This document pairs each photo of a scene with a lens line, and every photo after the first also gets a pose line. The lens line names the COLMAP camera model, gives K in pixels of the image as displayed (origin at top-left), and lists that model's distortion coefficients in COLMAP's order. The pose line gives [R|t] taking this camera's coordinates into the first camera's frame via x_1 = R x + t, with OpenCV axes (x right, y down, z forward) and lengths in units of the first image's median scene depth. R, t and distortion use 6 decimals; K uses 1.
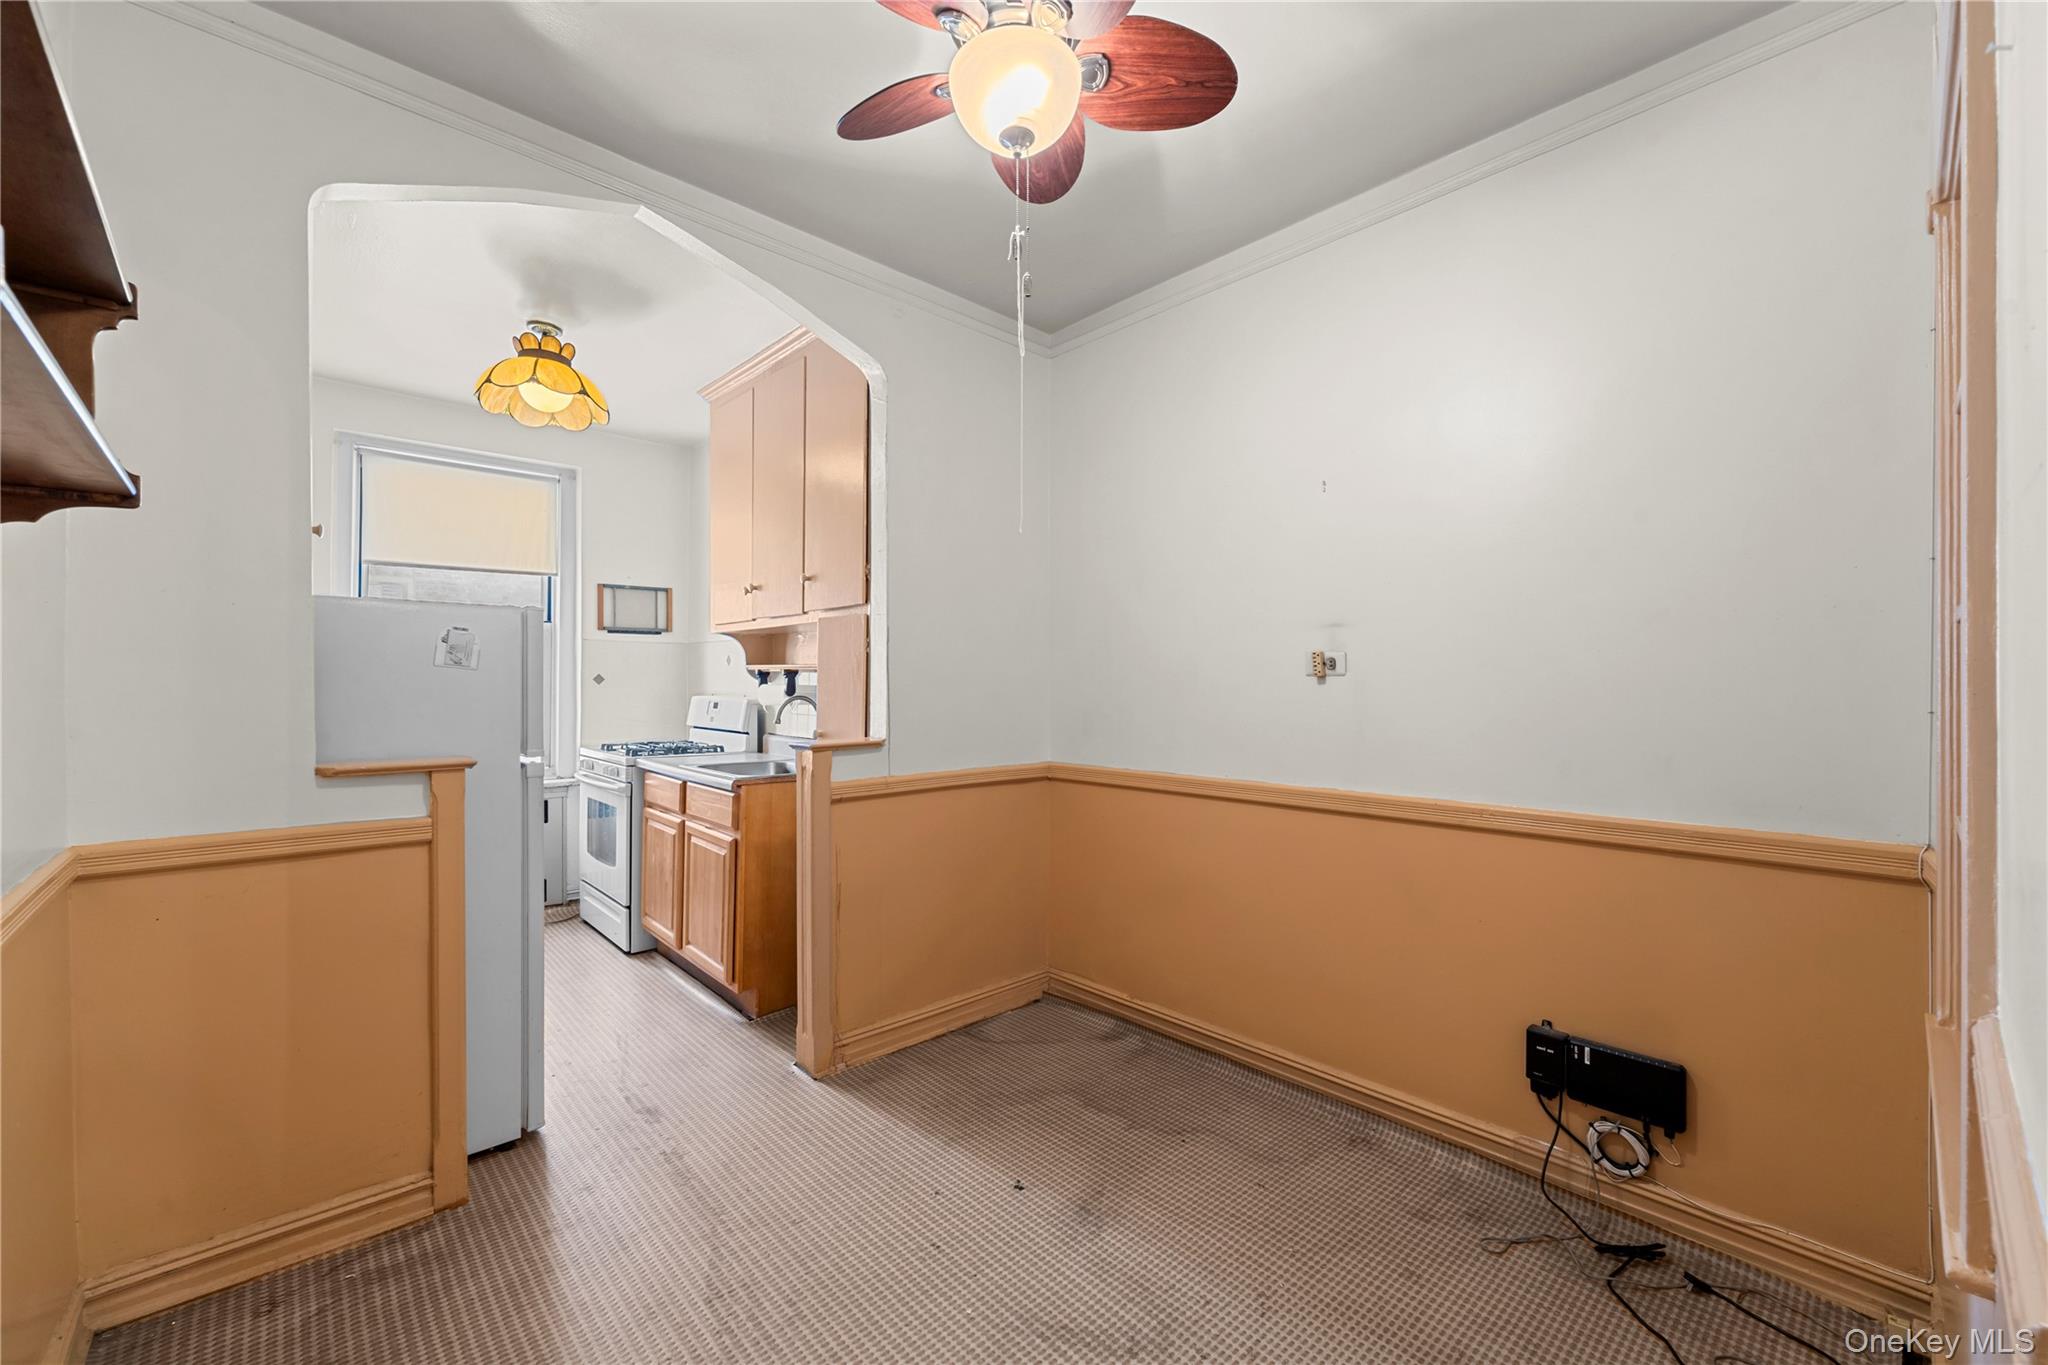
lens RADIAL K [[830.5, 0, 1036.2], [0, 830.5, 682.5], [0, 0, 1]] dist [-0.007047, -0.001932]
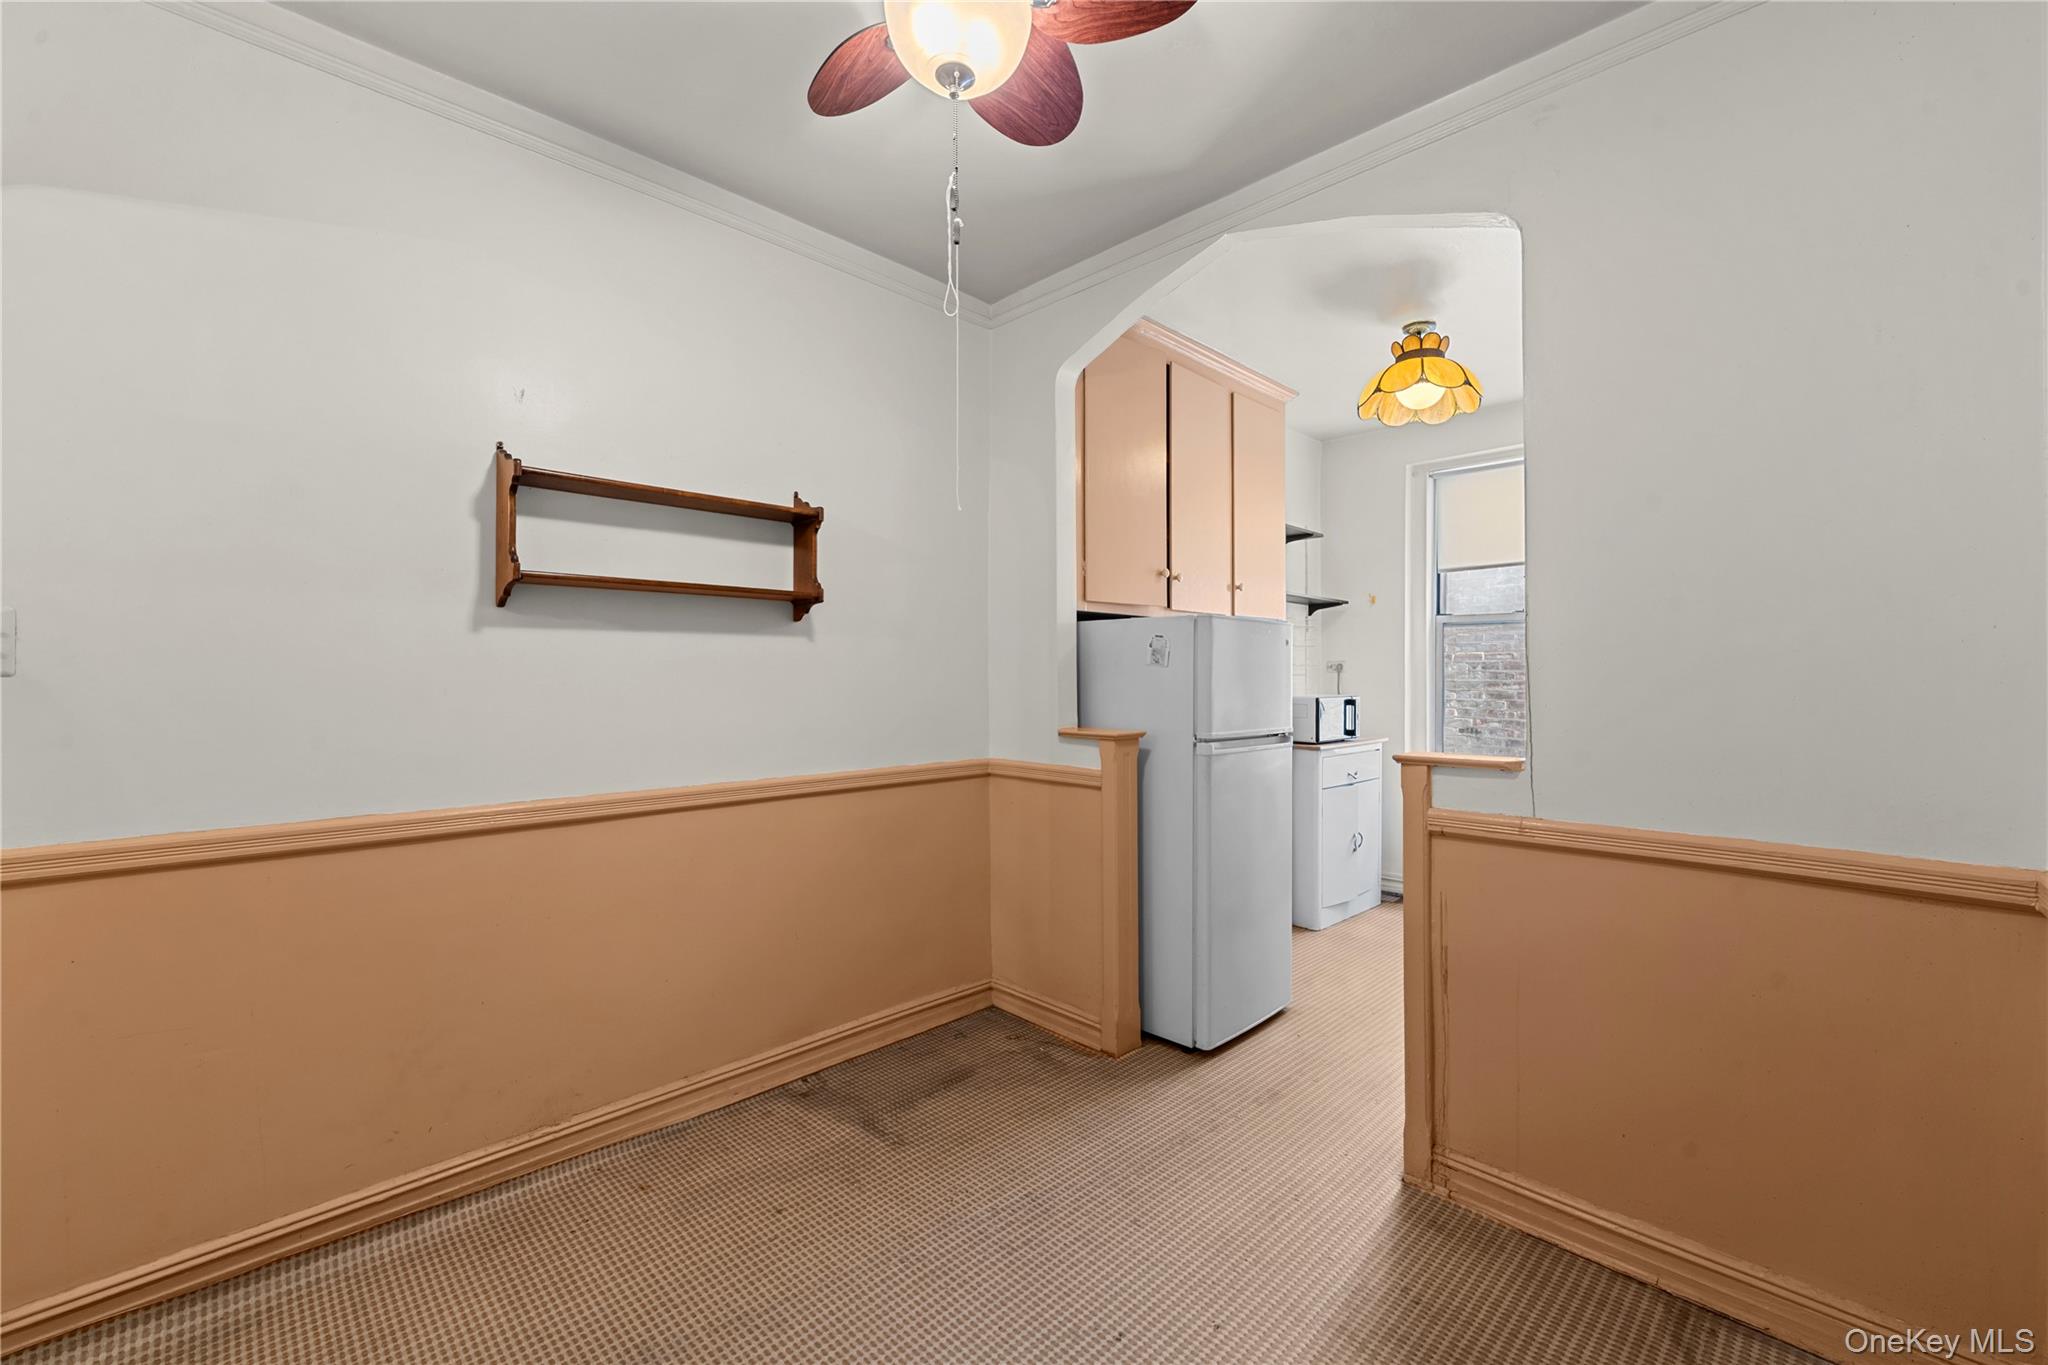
lens RADIAL K [[830.5, 0, 1024.3], [0, 830.5, 669.1], [0, 0, 1]] dist [-0.007047, -0.001932]
pose [[0.020064, -0.006056, -0.999780, 0.346145], [-0.001196, 0.999981, -0.006081, -0.001713], [0.999798, 0.001317, 0.020056, 0.417060]]
